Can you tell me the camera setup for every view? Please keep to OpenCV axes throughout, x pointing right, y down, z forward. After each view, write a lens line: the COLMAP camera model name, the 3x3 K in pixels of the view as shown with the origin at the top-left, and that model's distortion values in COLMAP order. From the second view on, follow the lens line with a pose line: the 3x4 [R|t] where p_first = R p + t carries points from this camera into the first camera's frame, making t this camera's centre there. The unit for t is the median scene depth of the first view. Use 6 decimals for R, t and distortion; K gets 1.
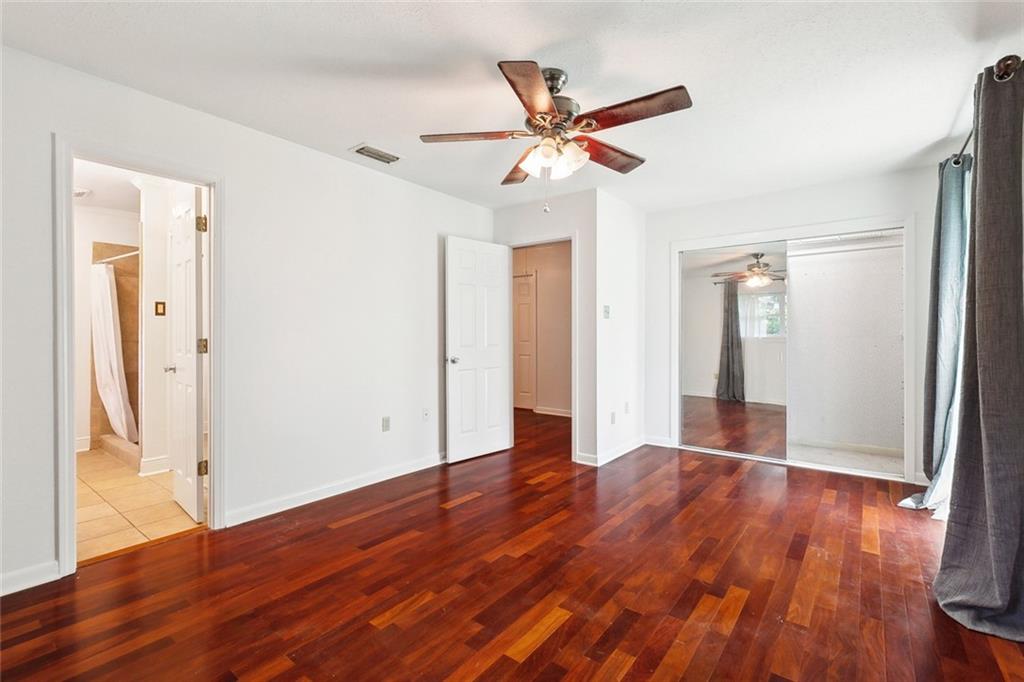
lens RADIAL K [[455.9, 0, 509.0], [0, 455.9, 337.5], [0, 0, 1]] dist [-0.000201, 0.000031]
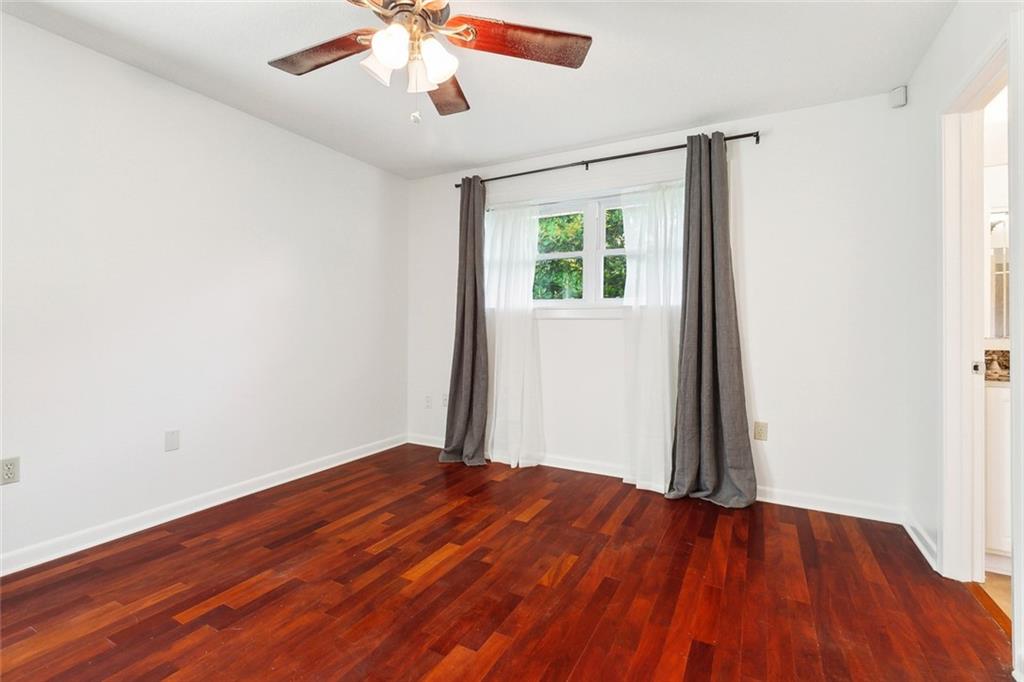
lens RADIAL K [[458.6, 0, 513.1], [0, 458.6, 326.8], [0, 0, 1]] dist [-0.003770, -0.000675]
pose [[-0.984437, -0.005646, -0.175646, 0.067252], [-0.007023, 0.999949, 0.007220, 0.017192], [0.175596, 0.008341, -0.984427, 1.926089]]
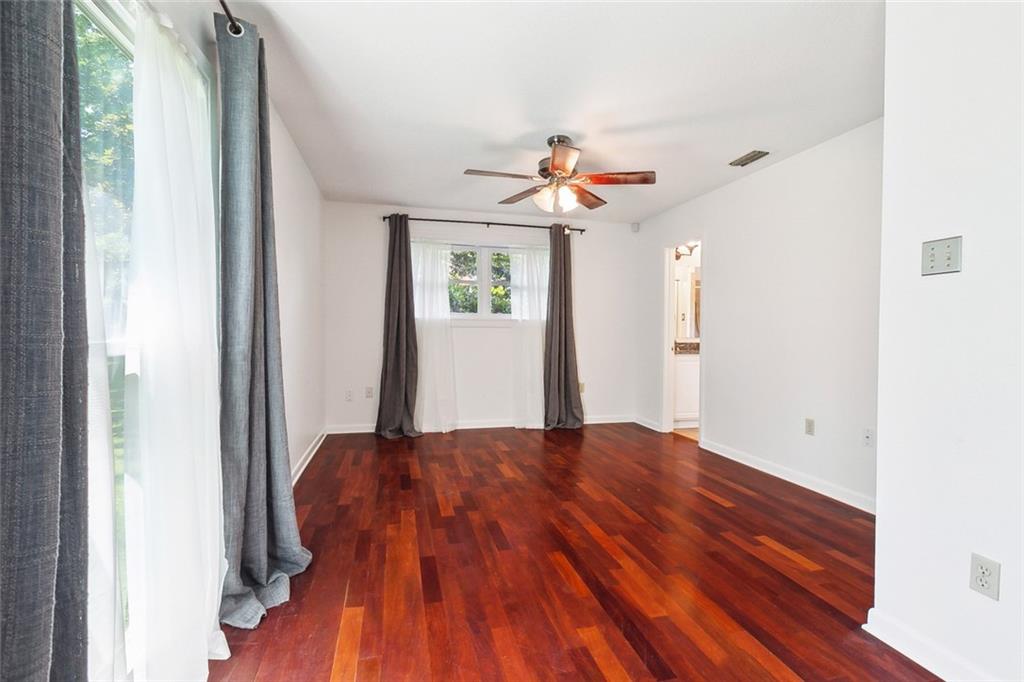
lens RADIAL K [[455.9, 0, 509.0], [0, 455.9, 337.5], [0, 0, 1]] dist [-0.000201, 0.000031]
pose [[-0.612515, 0.004414, -0.790447, 1.453962], [-0.013486, 0.999780, 0.016034, 0.014167], [0.790344, 0.020481, -0.612321, 1.956003]]
